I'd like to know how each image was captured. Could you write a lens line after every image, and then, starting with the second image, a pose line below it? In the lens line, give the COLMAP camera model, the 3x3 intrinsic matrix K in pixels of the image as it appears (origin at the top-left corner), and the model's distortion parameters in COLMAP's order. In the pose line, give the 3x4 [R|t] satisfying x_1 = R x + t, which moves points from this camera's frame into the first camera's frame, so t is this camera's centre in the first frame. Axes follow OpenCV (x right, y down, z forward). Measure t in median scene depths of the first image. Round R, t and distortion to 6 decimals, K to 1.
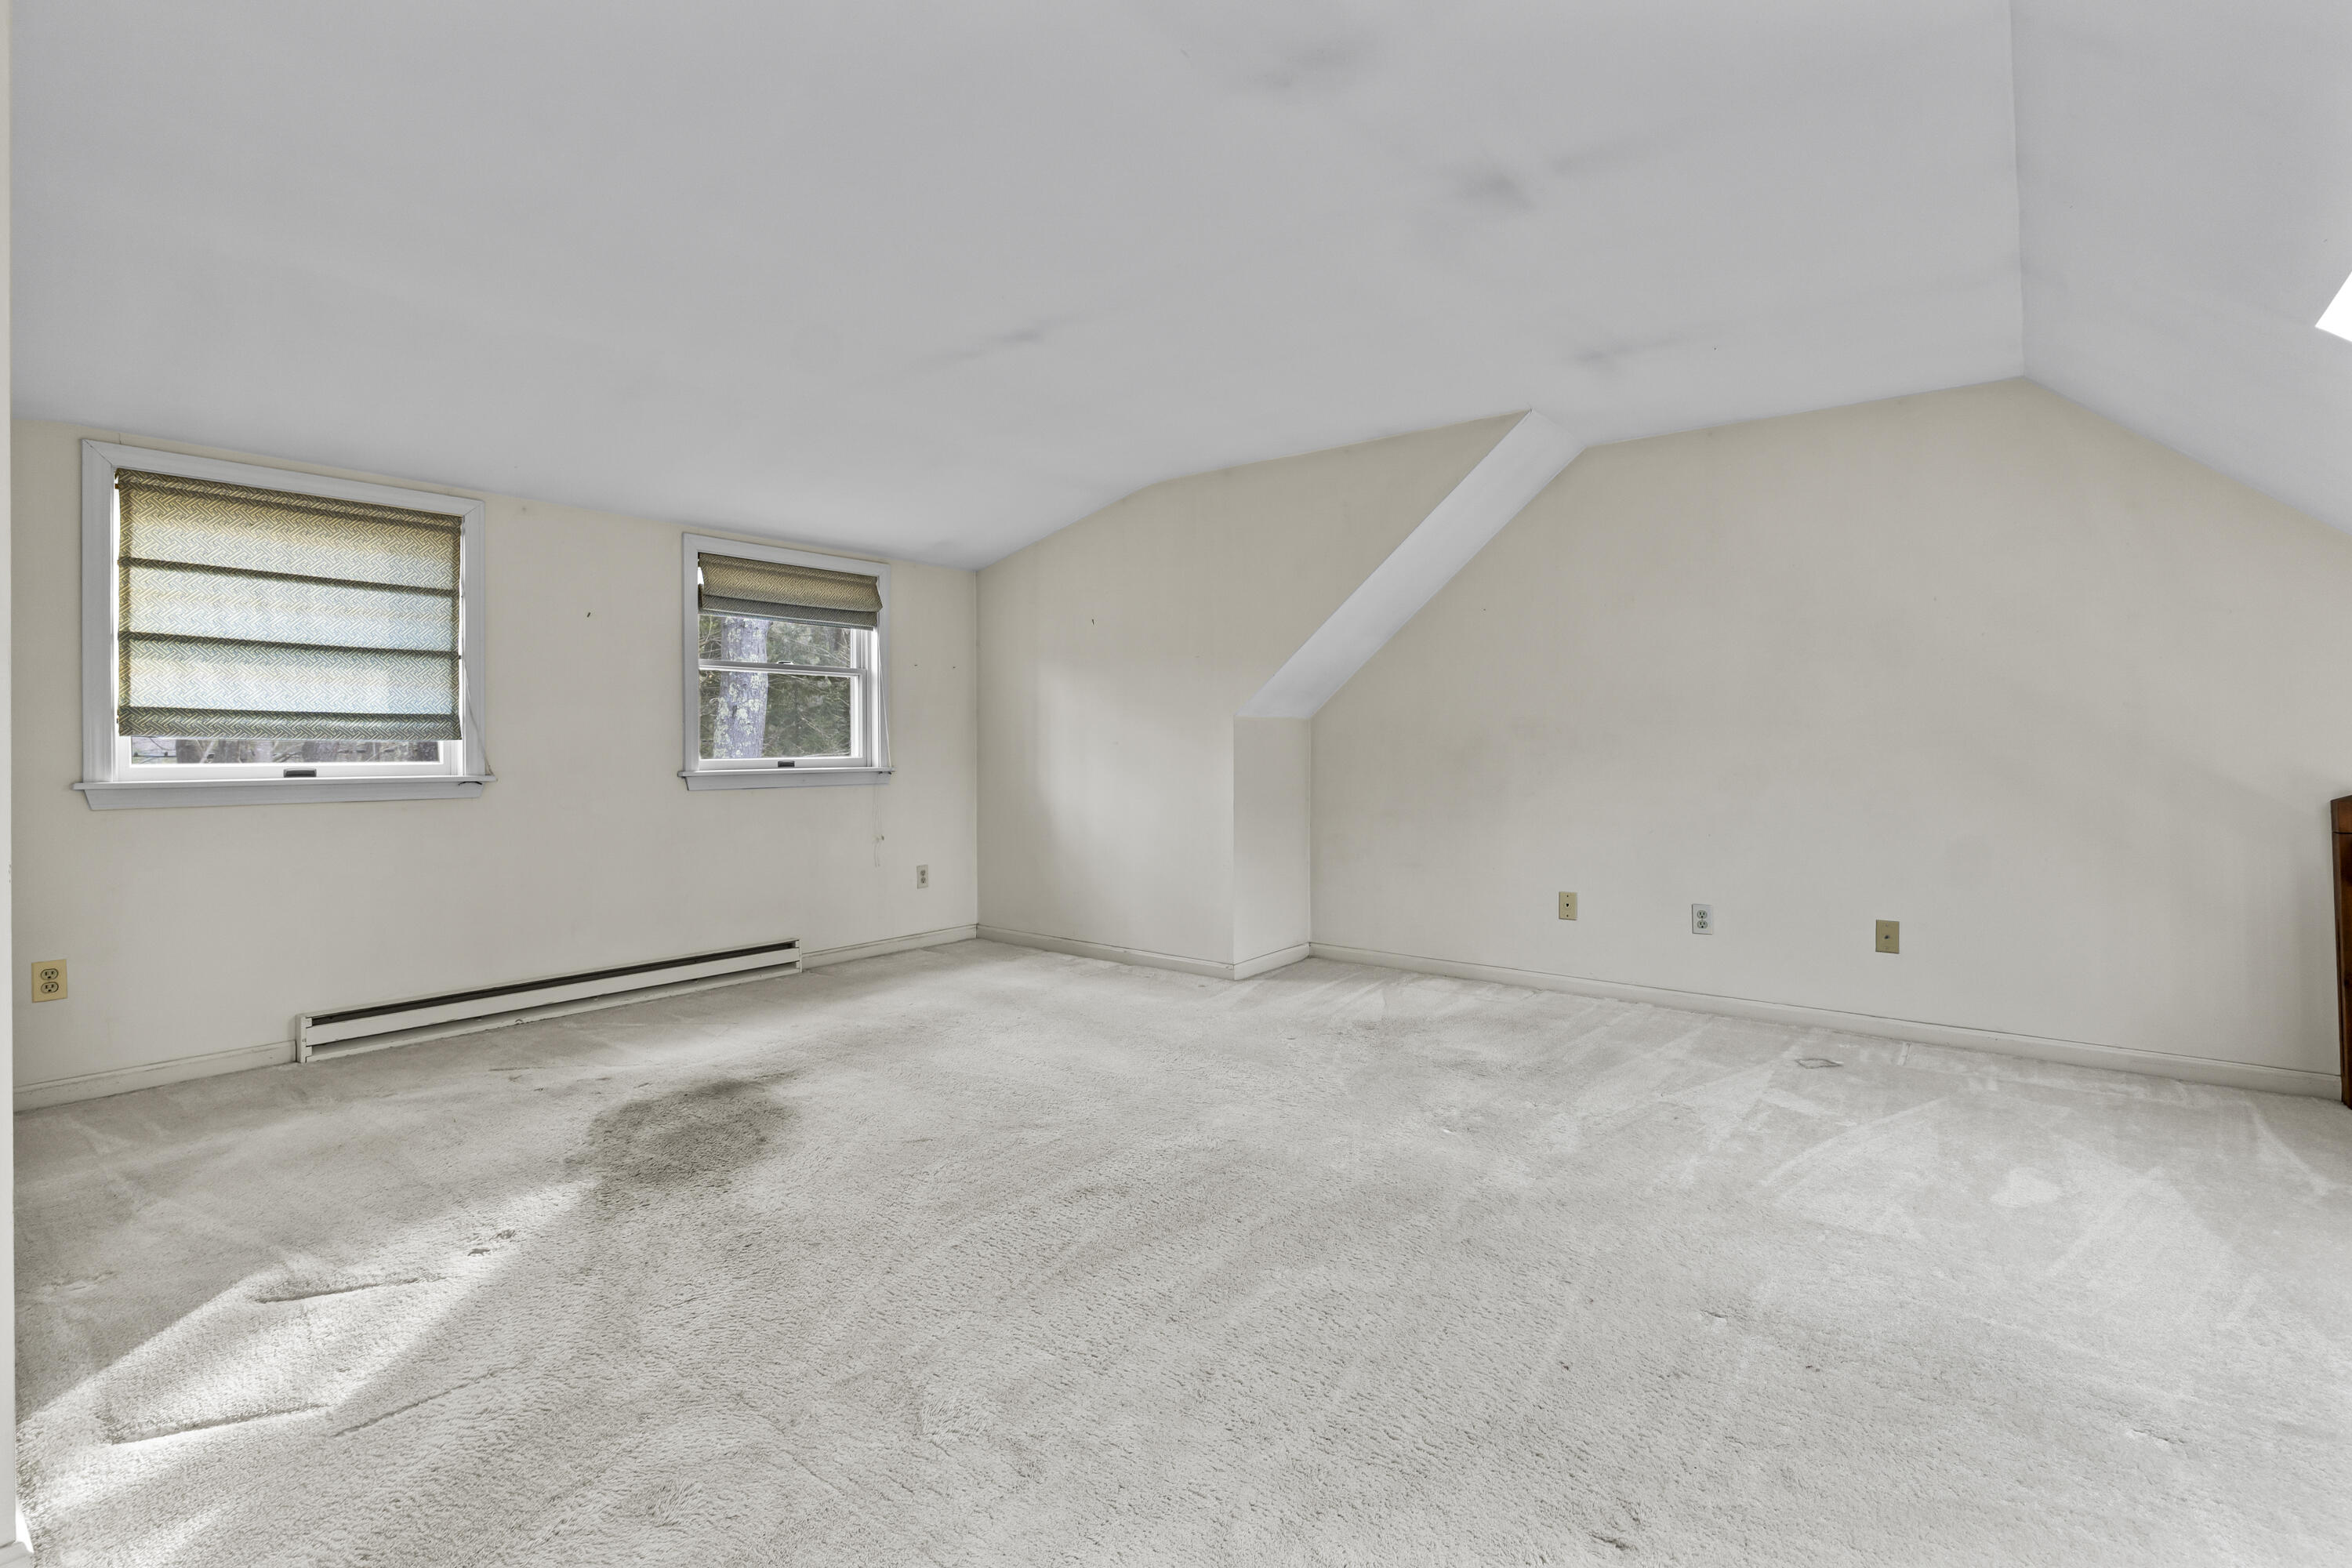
lens RADIAL K [[1099.1, 0, 1169.6], [0, 1099.1, 762.5], [0, 0, 1]] dist [0.001680, -0.000097]
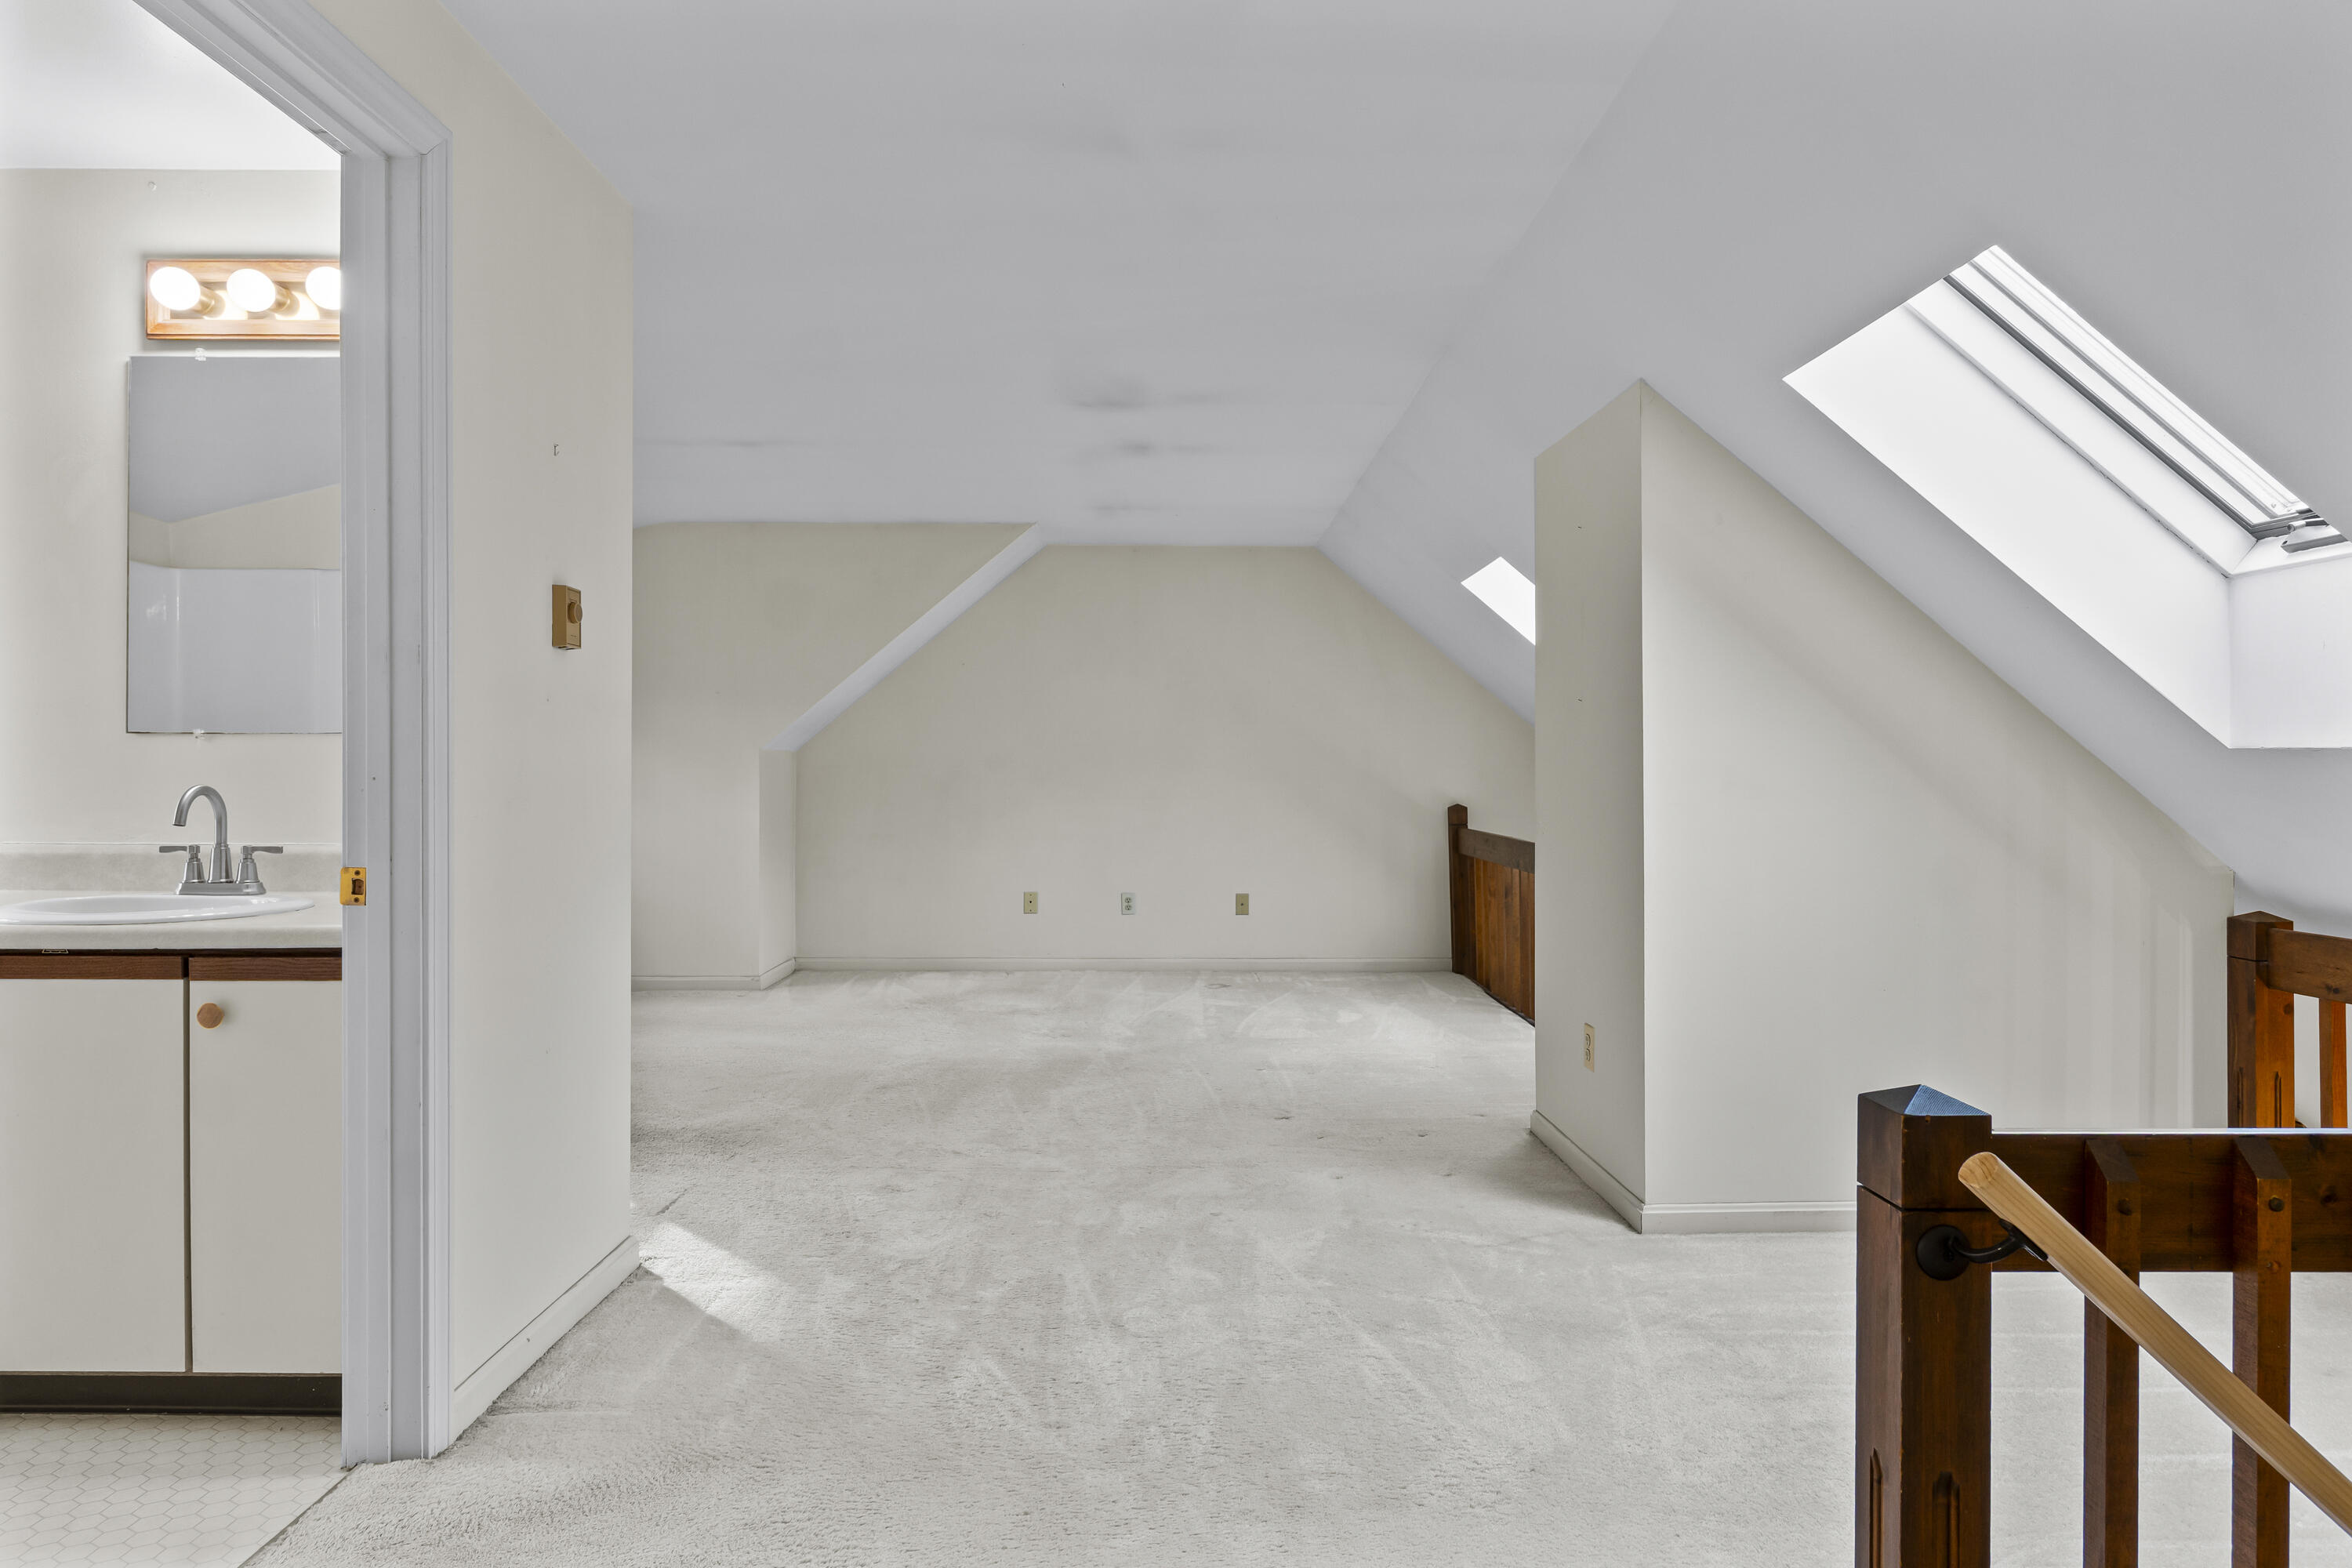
lens RADIAL K [[1442.8, 0, 1174.9], [0, 1442.8, 781.3], [0, 0, 1]] dist [0.000519, 0.004630]
pose [[0.778490, 0.002834, 0.627650, -0.569610], [0.006301, 0.999904, -0.012331, 0.012244], [-0.627625, 0.013555, 0.778398, -0.415462]]
